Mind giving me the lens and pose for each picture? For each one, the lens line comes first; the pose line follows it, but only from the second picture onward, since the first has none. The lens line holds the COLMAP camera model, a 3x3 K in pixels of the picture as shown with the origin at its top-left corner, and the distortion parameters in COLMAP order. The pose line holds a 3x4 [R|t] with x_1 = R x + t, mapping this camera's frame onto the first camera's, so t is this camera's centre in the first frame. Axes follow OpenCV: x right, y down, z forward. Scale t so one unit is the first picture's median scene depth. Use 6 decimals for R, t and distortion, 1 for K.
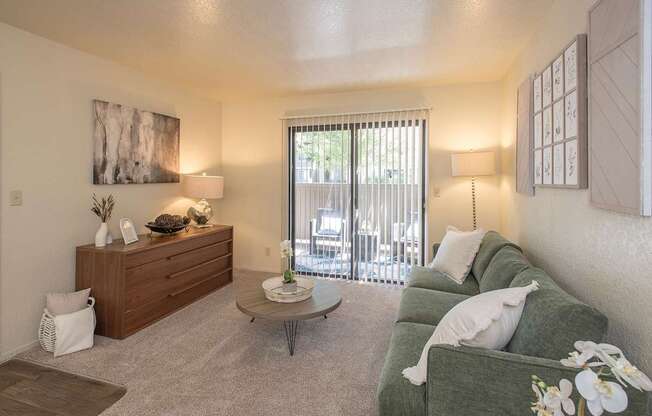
lens RADIAL K [[329.3, 0, 325.2], [0, 329.3, 174.9], [0, 0, 1]] dist [0.029424, -0.000098]
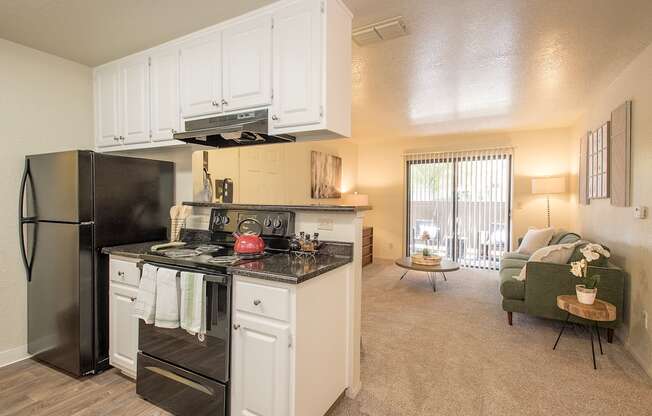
lens RADIAL K [[317.3, 0, 326.8], [0, 317.3, 202.9], [0, 0, 1]] dist [0.017487, -0.000442]
pose [[0.983410, 0.005458, -0.181313, -0.255317], [-0.002019, 0.999815, 0.019146, 0.018394], [0.181384, -0.018462, 0.983239, -0.560055]]
